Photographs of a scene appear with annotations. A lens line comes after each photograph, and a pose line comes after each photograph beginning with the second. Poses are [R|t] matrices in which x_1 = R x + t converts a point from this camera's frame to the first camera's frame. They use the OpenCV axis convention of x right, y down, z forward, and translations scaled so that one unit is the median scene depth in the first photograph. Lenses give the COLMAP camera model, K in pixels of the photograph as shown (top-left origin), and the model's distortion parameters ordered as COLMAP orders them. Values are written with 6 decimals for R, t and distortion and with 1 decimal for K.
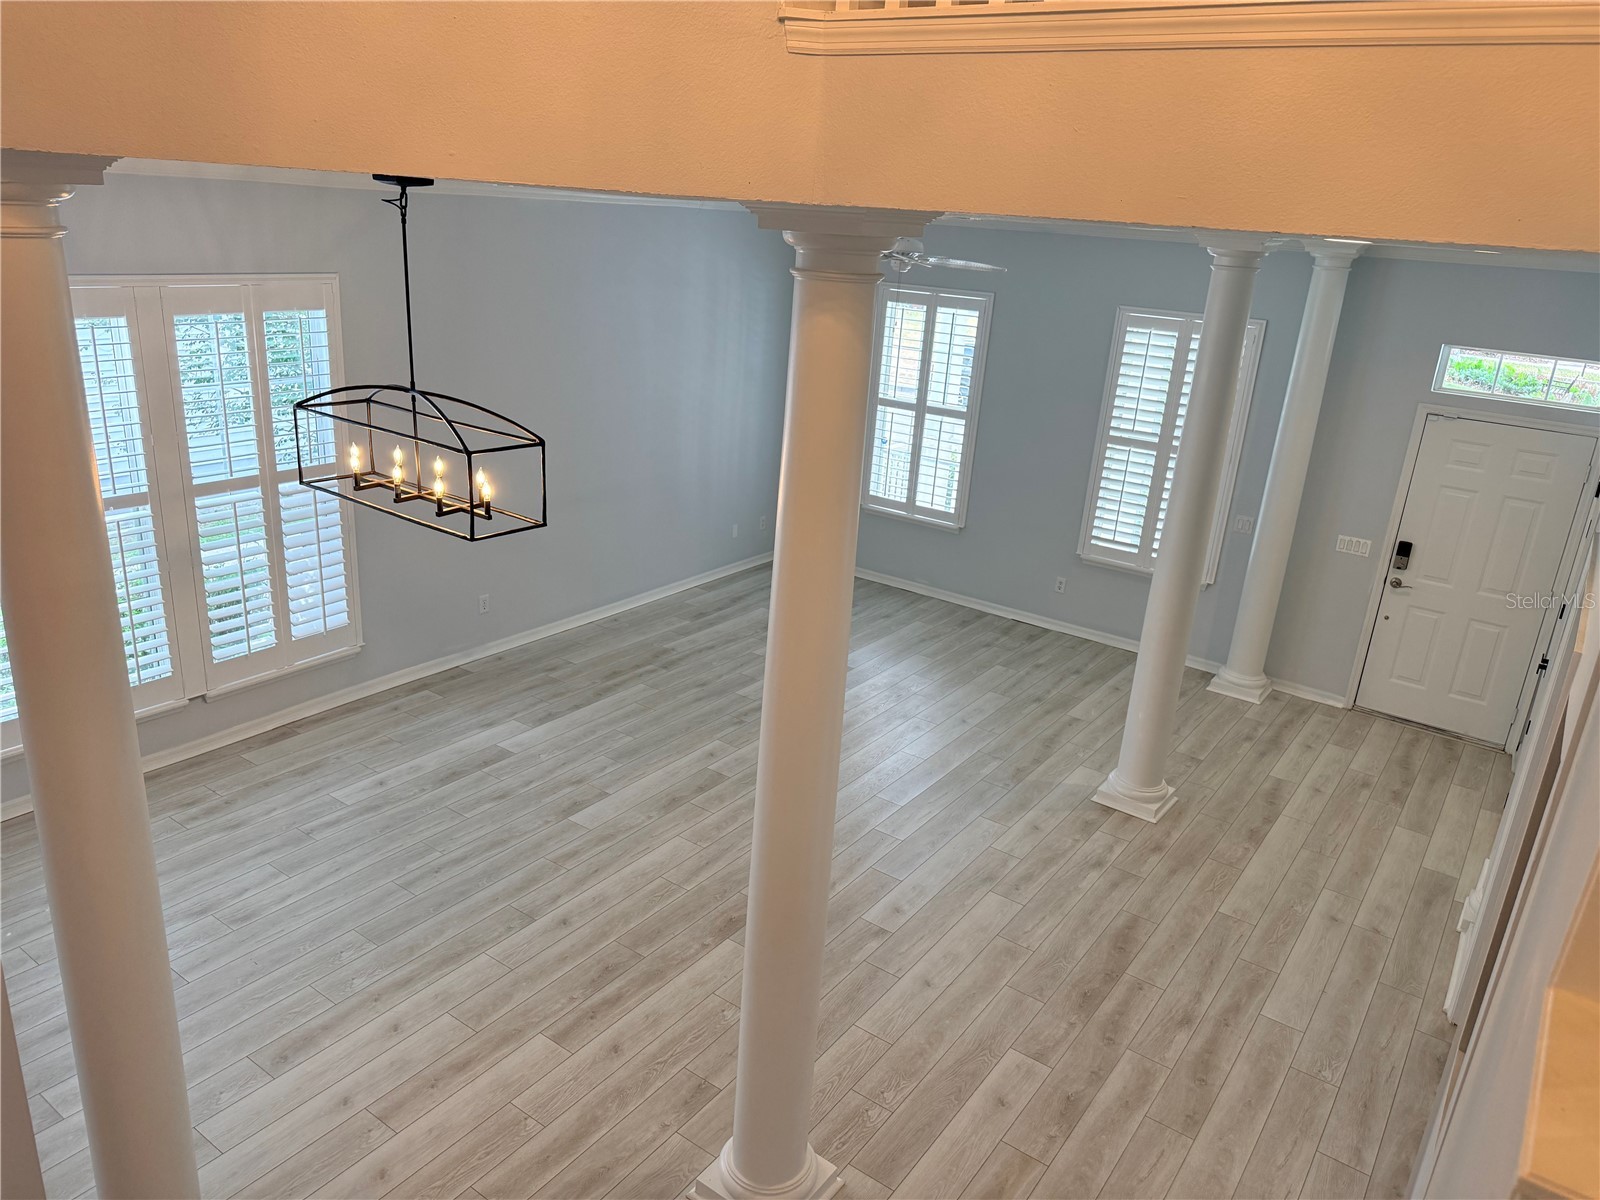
lens RADIAL K [[1137.3, 0, 816.0], [0, 1137.3, 602.0], [0, 0, 1]] dist [0.071345, -0.080453]
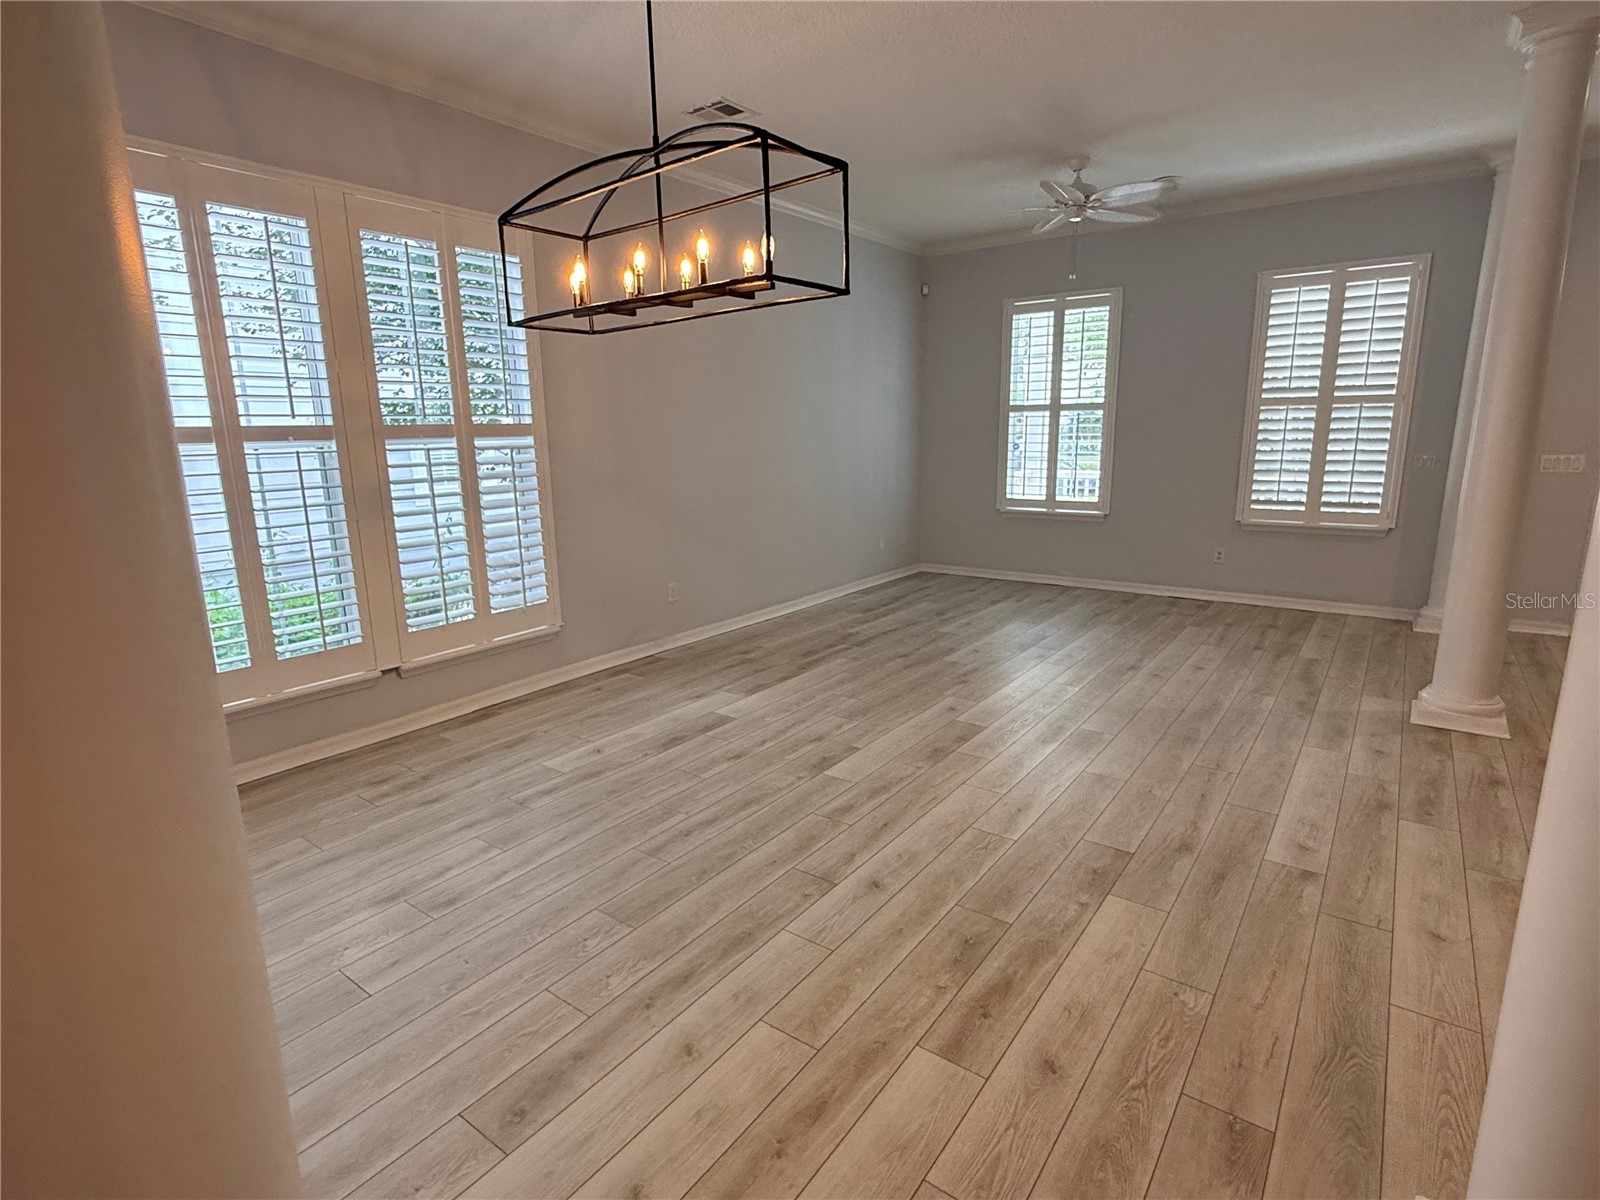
lens RADIAL K [[822.6, 0, 805.7], [0, 822.6, 596.6], [0, 0, 1]] dist [0.004114, 0.001082]
pose [[0.996301, -0.078960, -0.033918, -0.203463], [0.073682, 0.988002, -0.135729, 0.146099], [0.044228, 0.132728, 0.990165, 0.401850]]
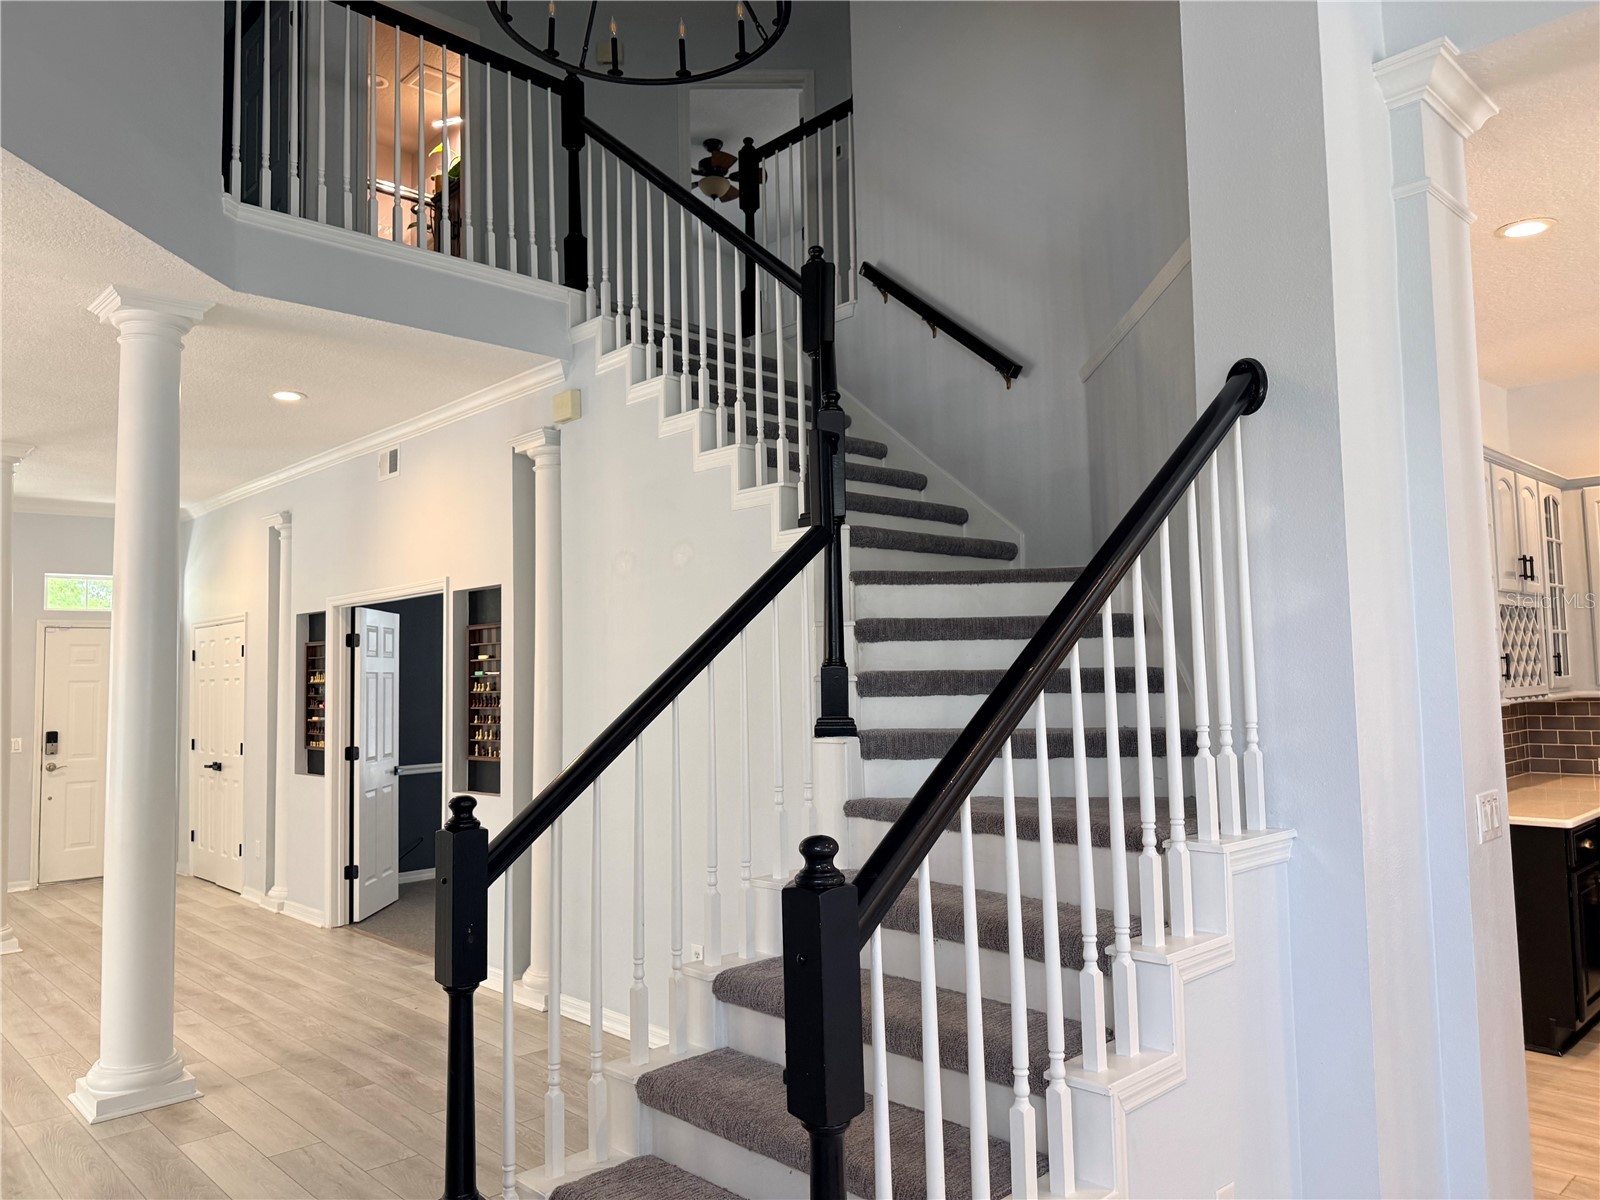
lens RADIAL K [[1137.3, 0, 800.0], [0, 1137.3, 599.6], [0, 0, 1]] dist [0.071345, -0.080453]
pose [[0.200031, -0.010432, 0.979734, -0.691752], [0.359897, 0.930824, -0.063569, 0.237206], [-0.911297, 0.365319, 0.189948, -0.010654]]
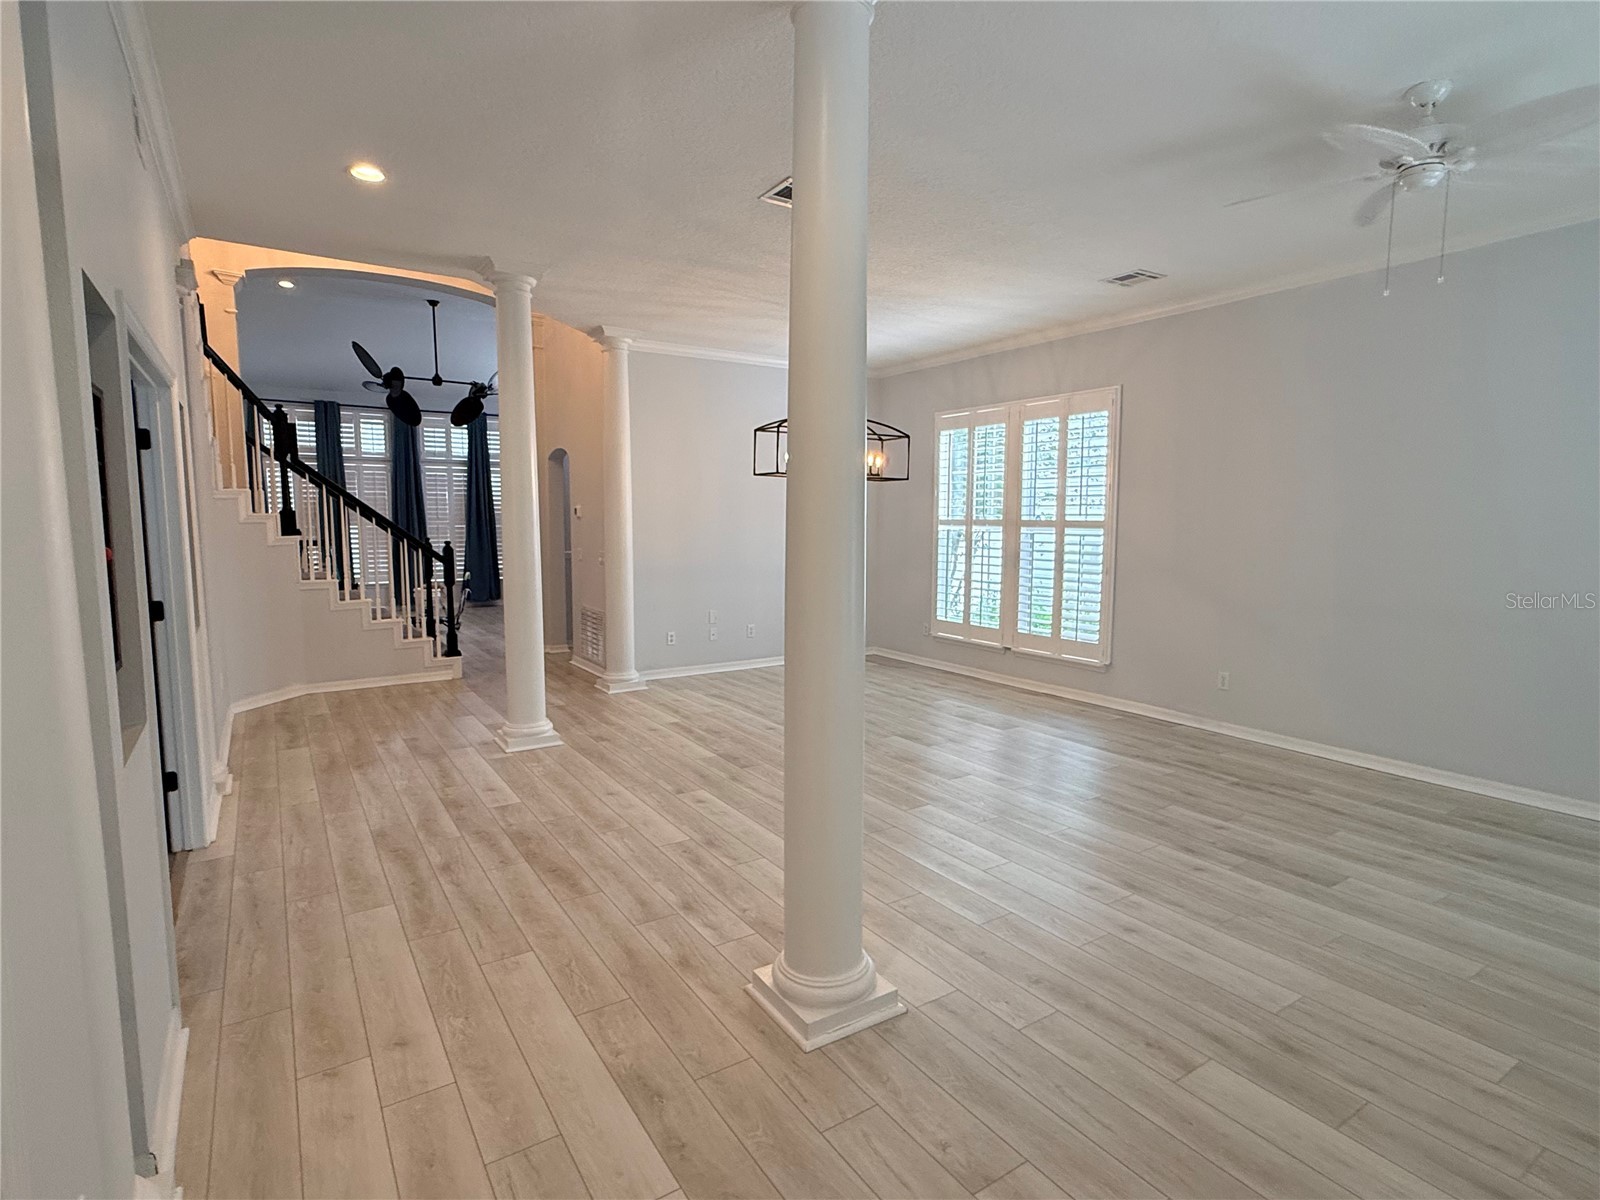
lens RADIAL K [[822.6, 0, 775.4], [0, 822.6, 597.4], [0, 0, 1]] dist [0.004114, 0.001082]
pose [[-0.397347, 0.017629, -0.917499, 0.734914], [-0.334907, 0.928068, 0.162872, -0.072248], [0.854373, 0.371994, -0.362861, 1.192829]]
